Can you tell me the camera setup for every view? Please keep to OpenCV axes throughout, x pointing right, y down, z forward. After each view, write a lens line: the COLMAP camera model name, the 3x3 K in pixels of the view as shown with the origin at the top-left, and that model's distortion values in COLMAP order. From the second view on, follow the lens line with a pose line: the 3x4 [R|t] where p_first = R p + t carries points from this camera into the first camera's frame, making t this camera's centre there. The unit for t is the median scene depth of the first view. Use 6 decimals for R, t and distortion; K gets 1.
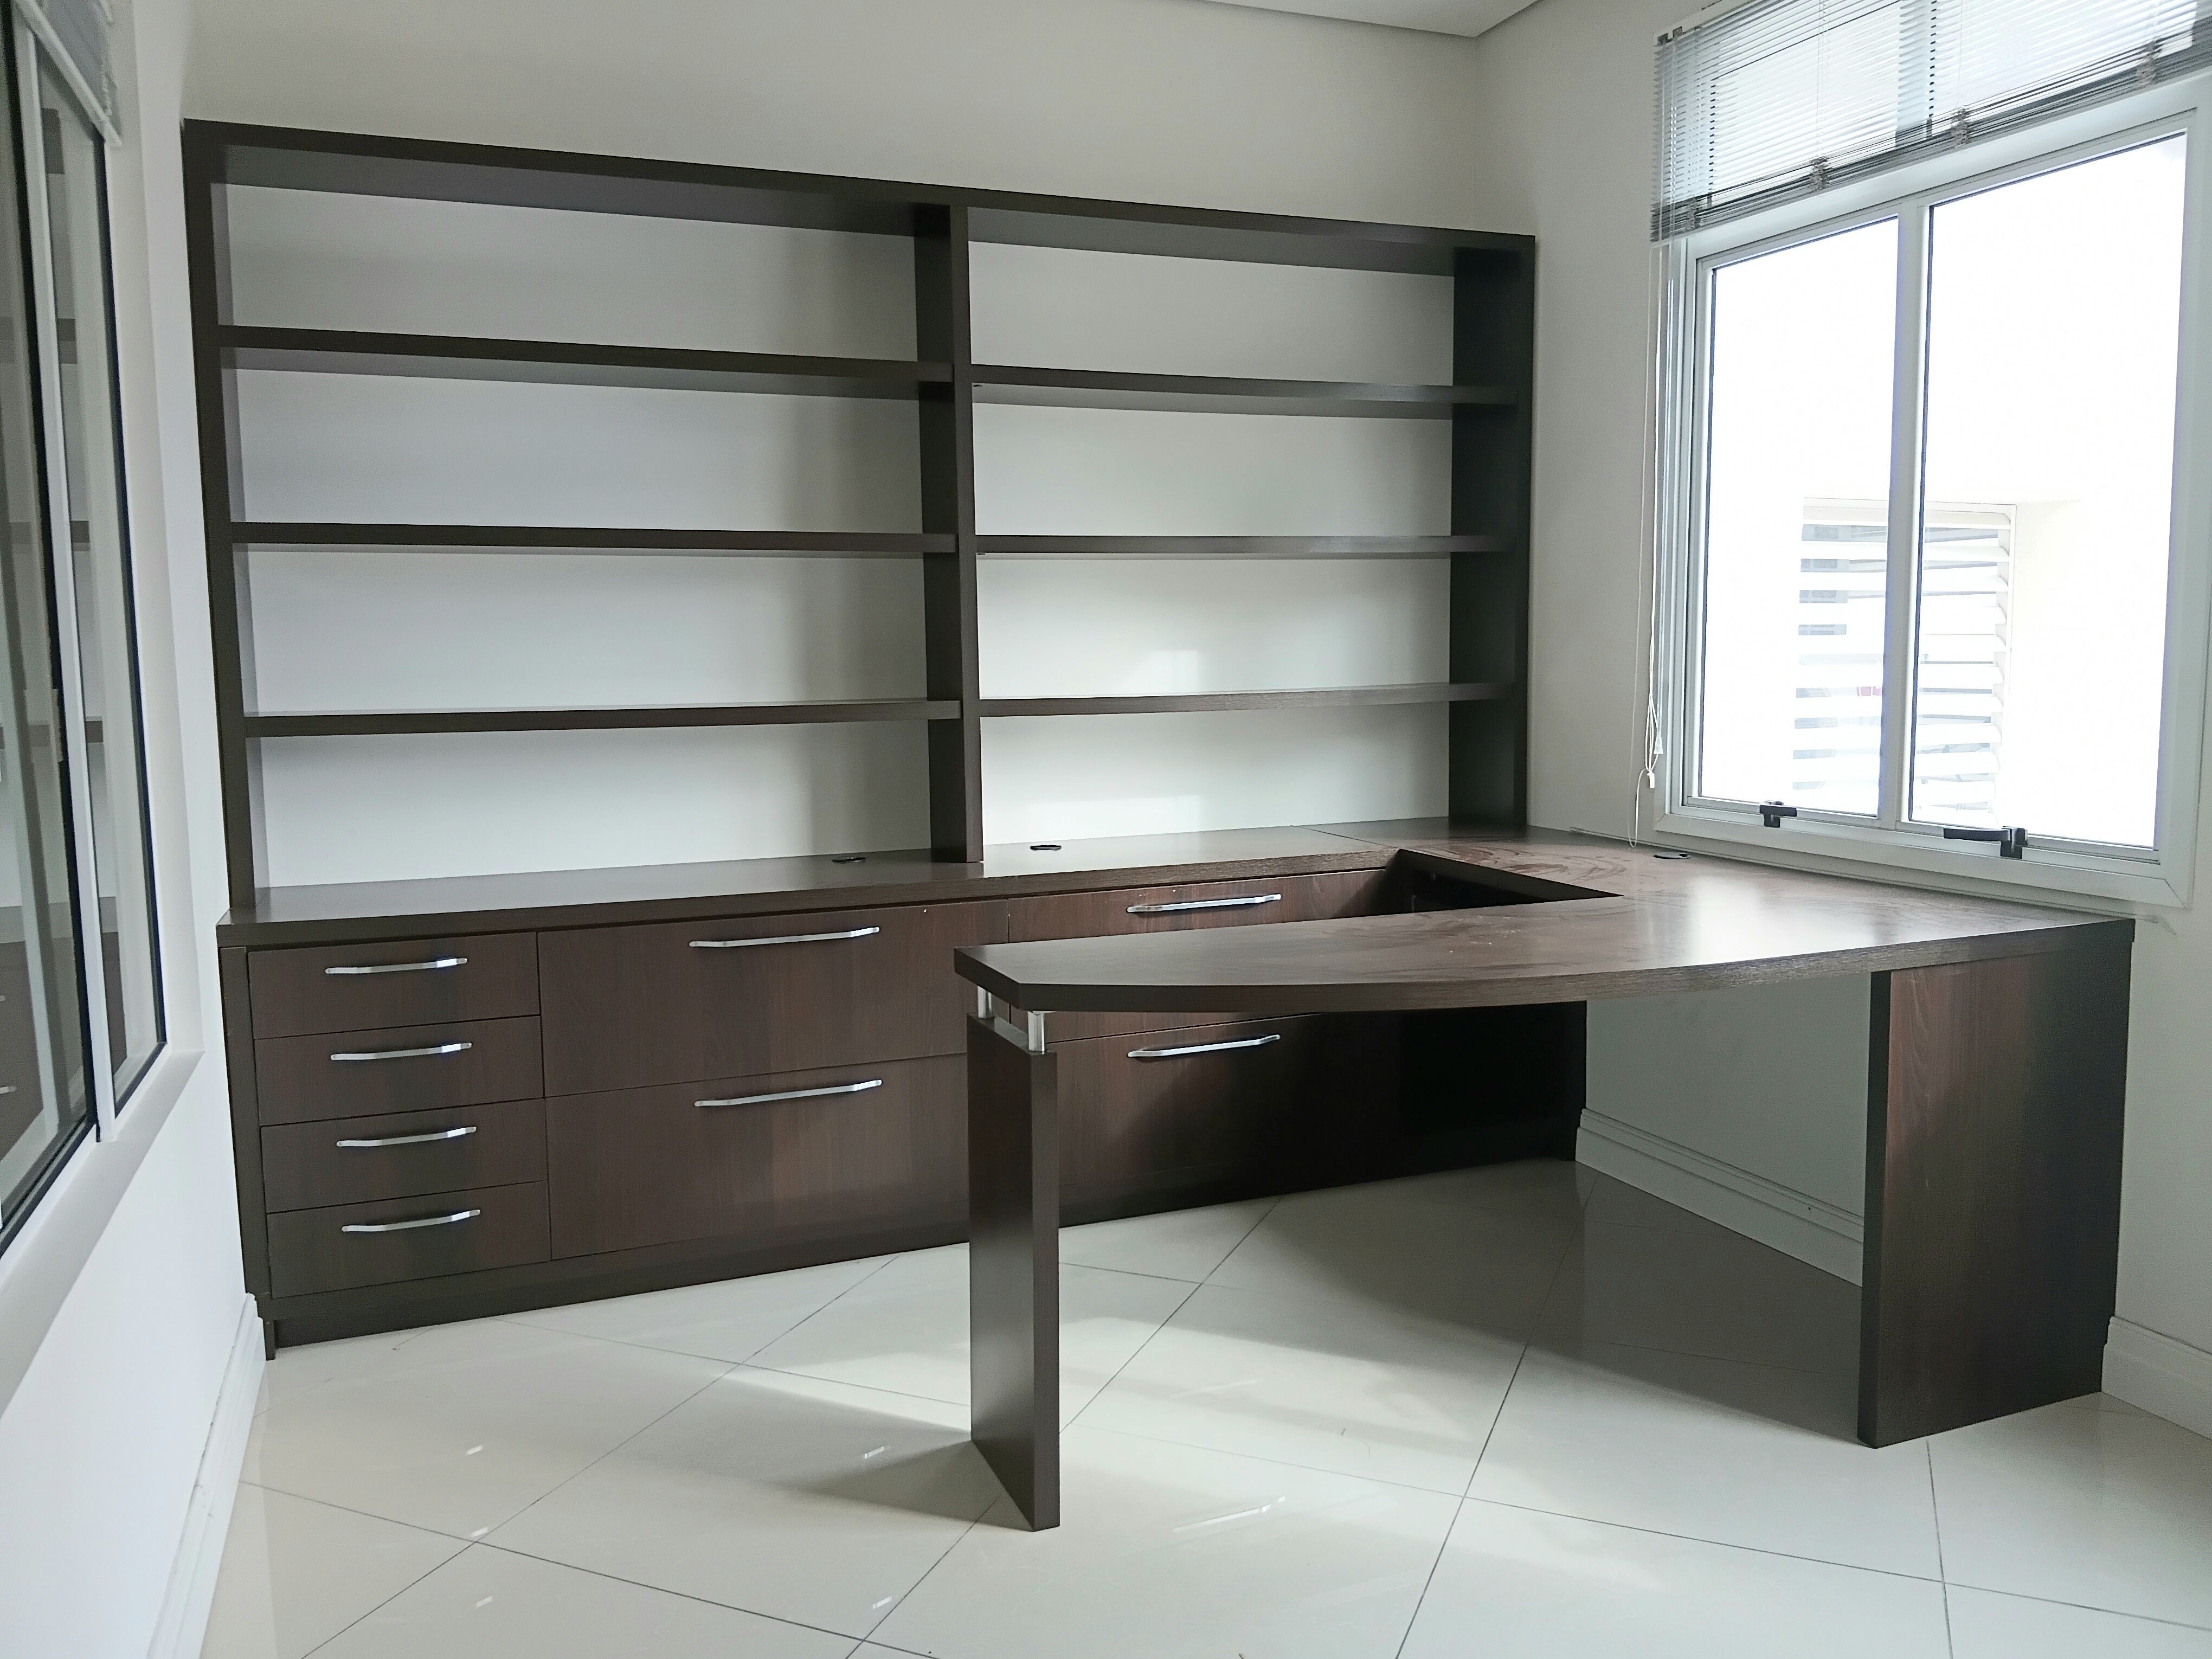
lens RADIAL K [[1664.6, 0, 1106.0], [0, 1664.6, 829.5], [0, 0, 1]] dist [0.077956, -0.157185]
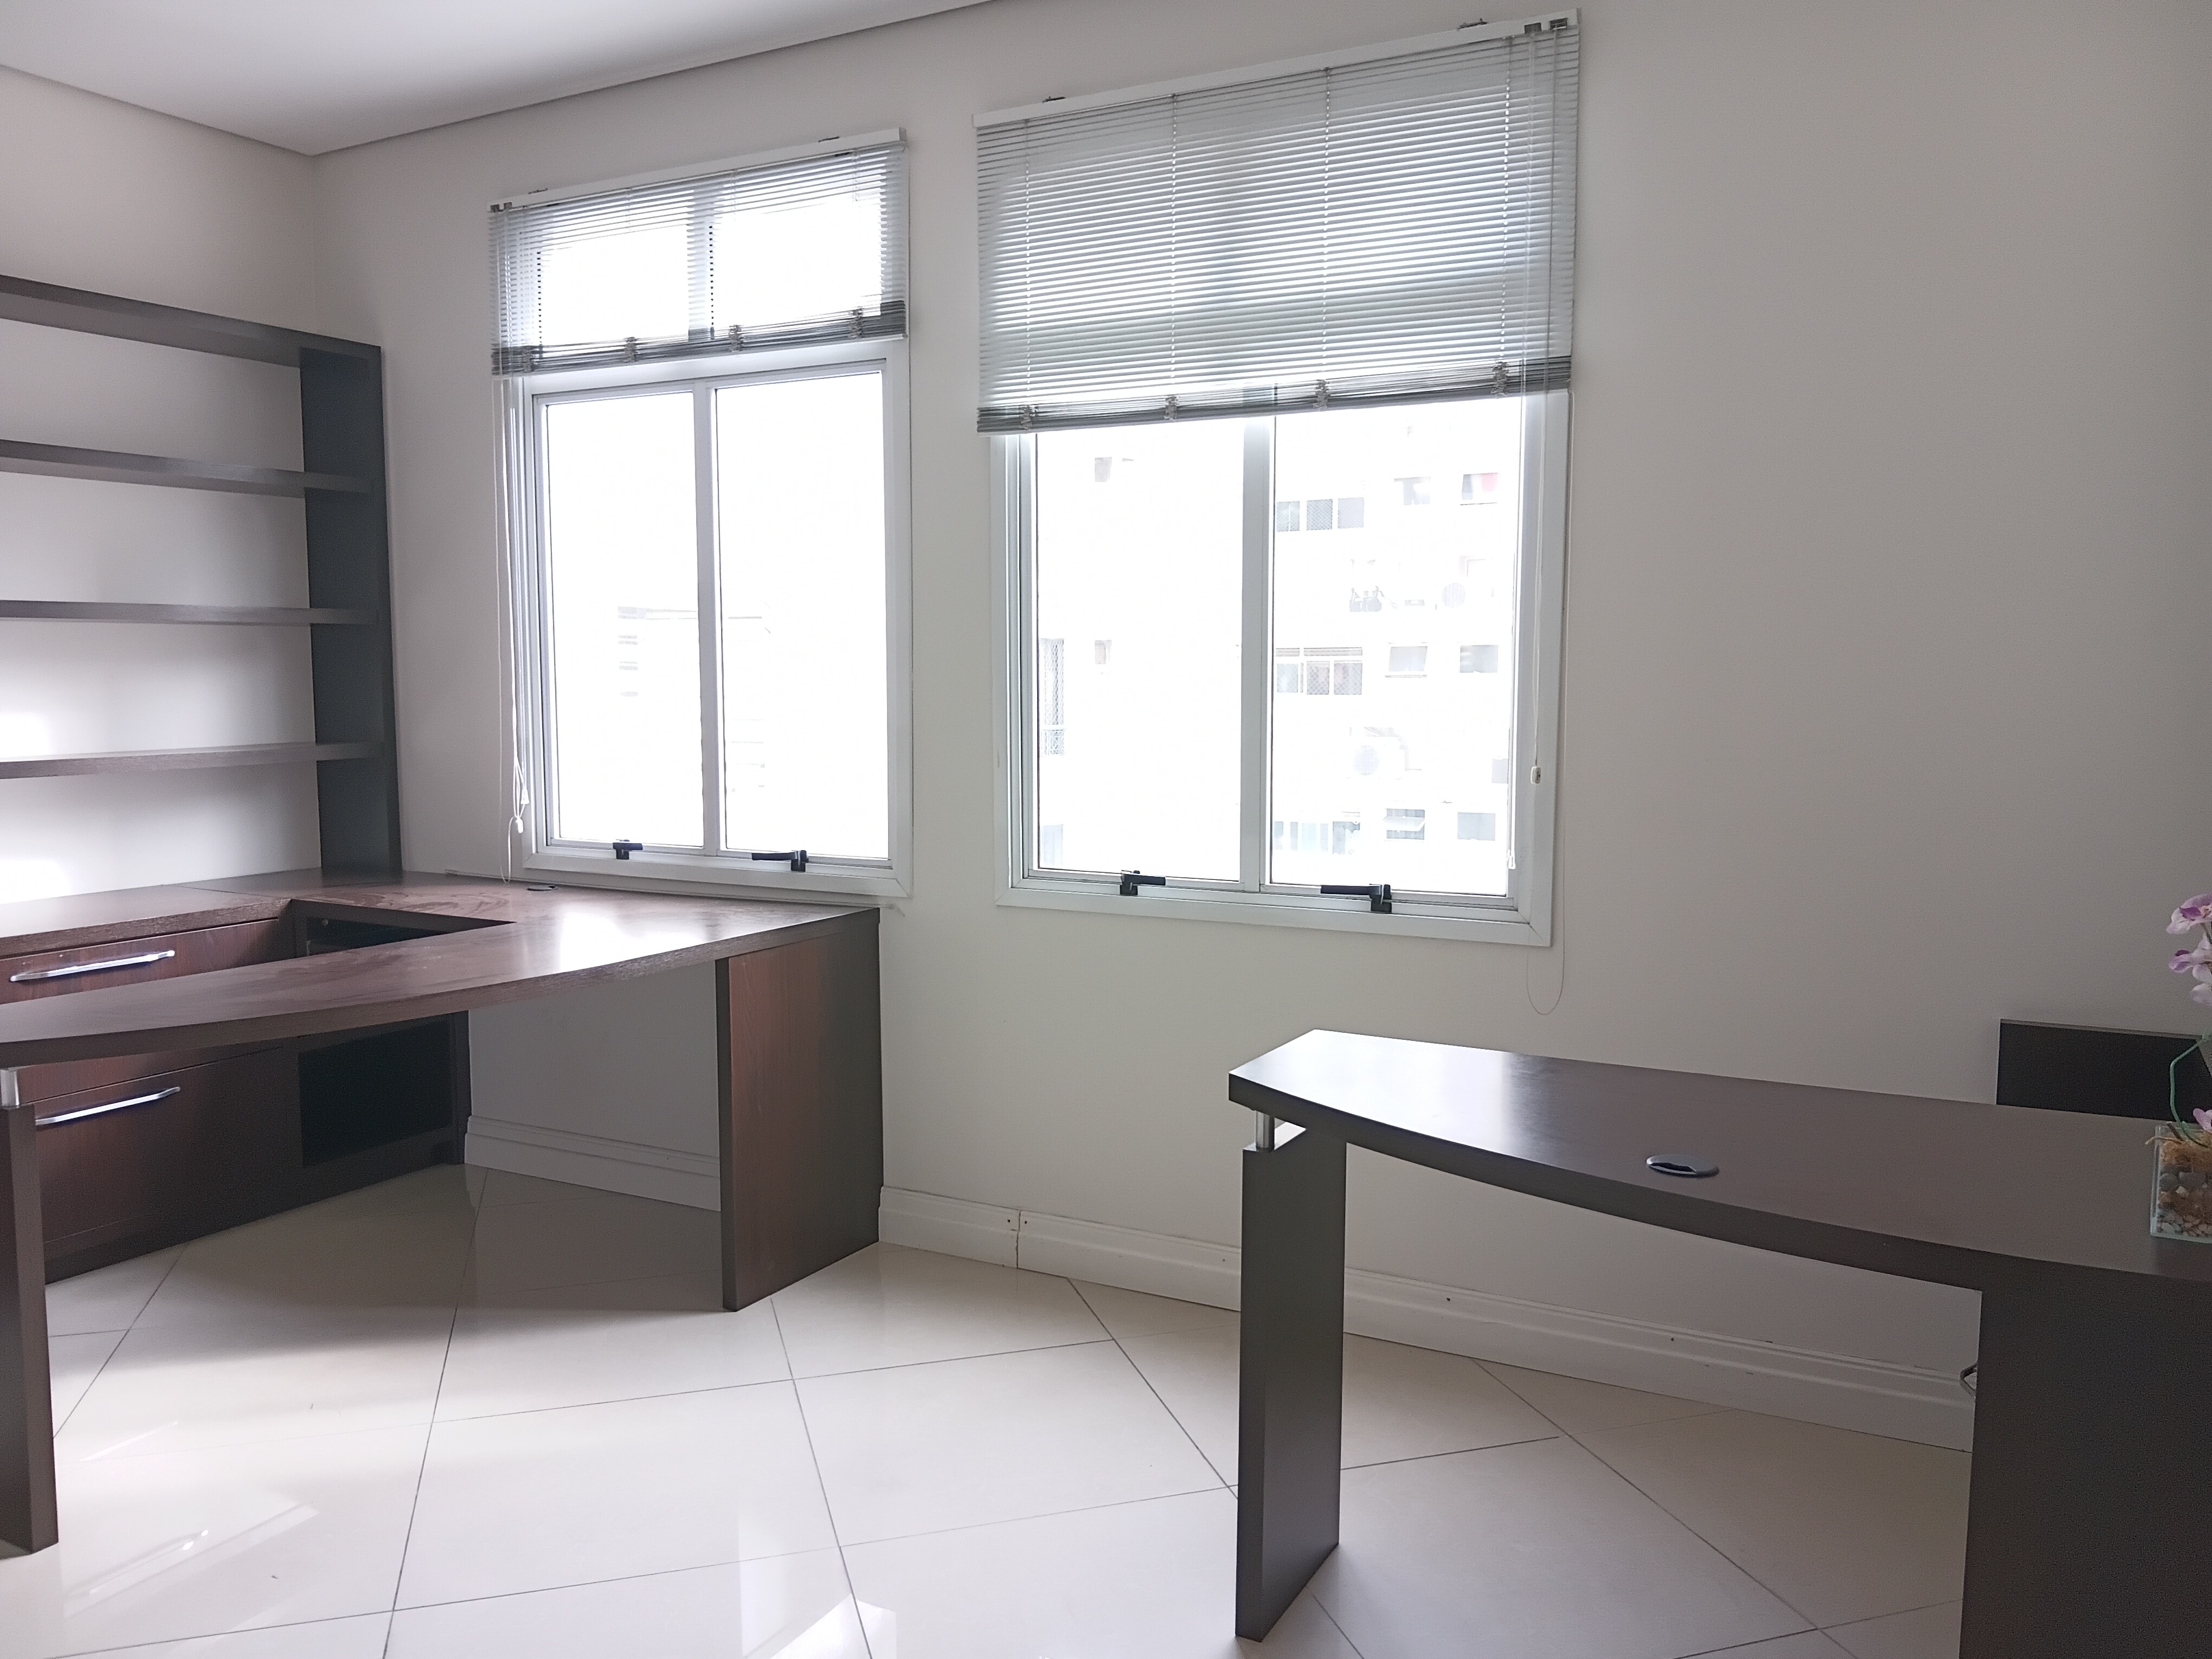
lens RADIAL K [[1664.6, 0, 1106.0], [0, 1664.6, 829.5], [0, 0, 1]] dist [0.077956, -0.157185]
pose [[0.766348, -0.043777, 0.640933, -0.122062], [0.058874, 0.998263, -0.002211, 0.000203], [-0.639723, 0.039428, 0.767594, -0.182974]]
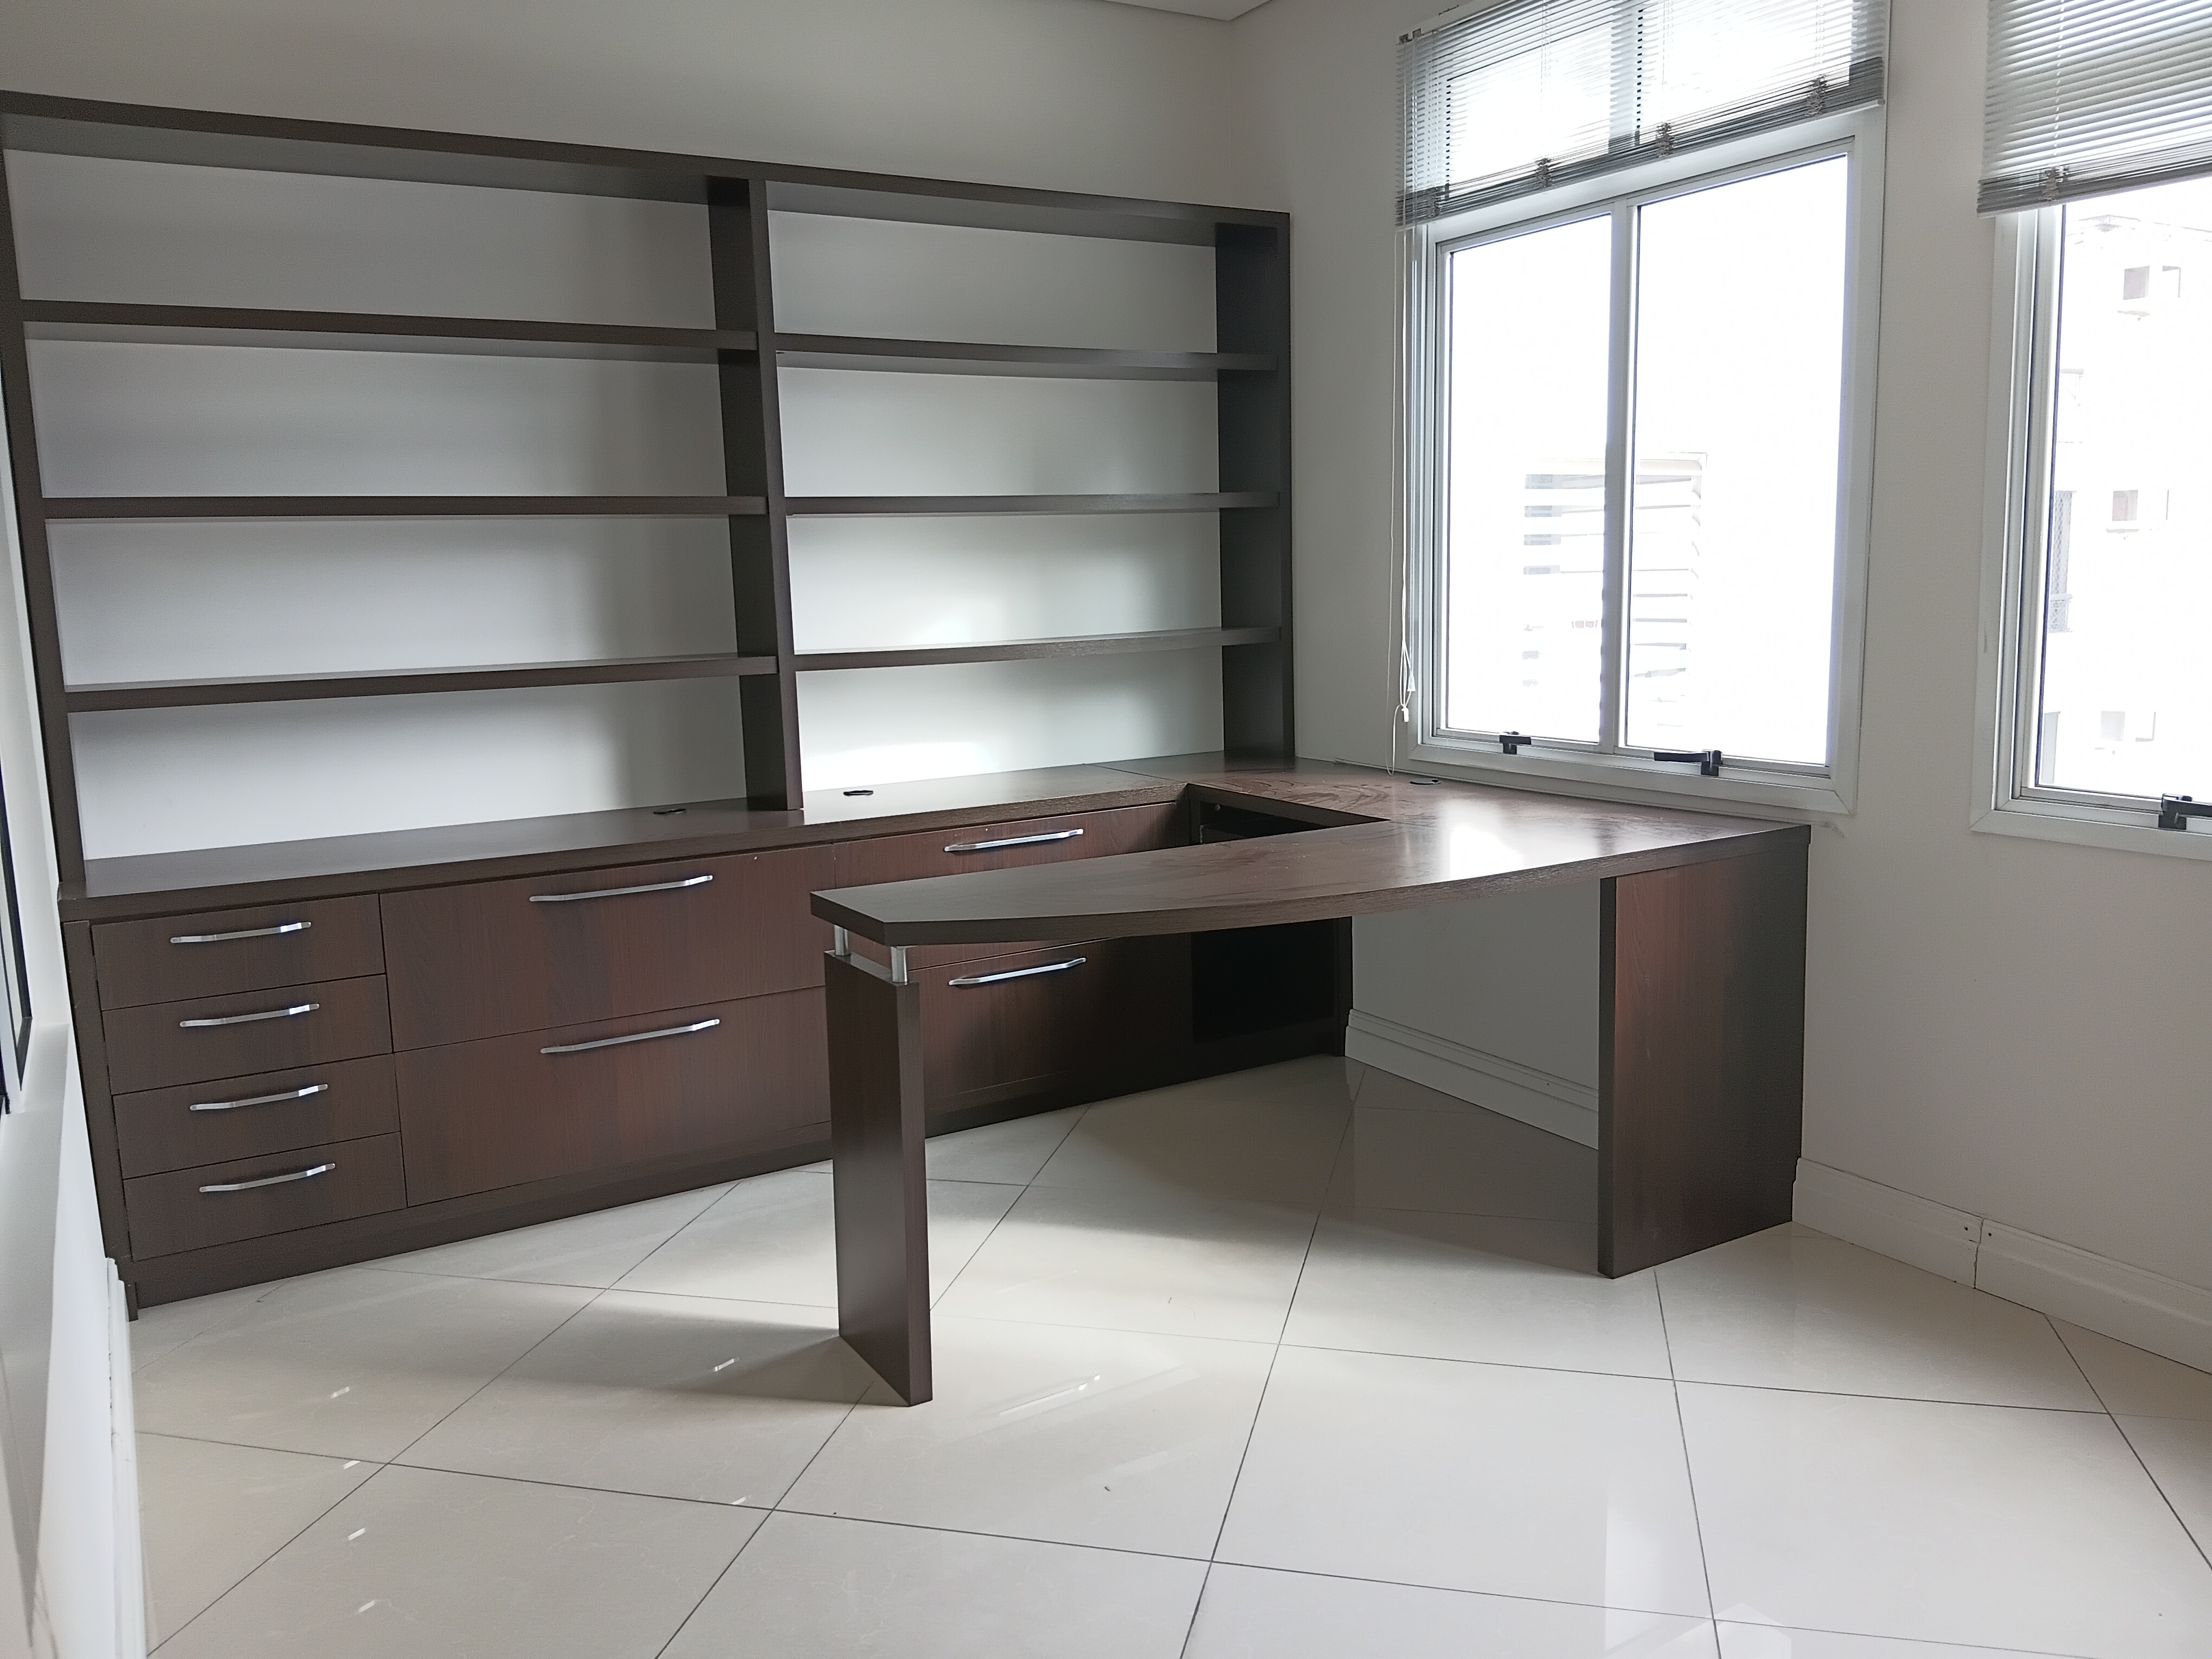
lens RADIAL K [[1664.6, 0, 1106.0], [0, 1664.6, 829.5], [0, 0, 1]] dist [0.077956, -0.157185]
pose [[0.987569, -0.037451, 0.152659, -0.047946], [0.030843, 0.998491, 0.045427, -0.010042], [-0.154130, -0.040154, 0.987234, -0.076969]]
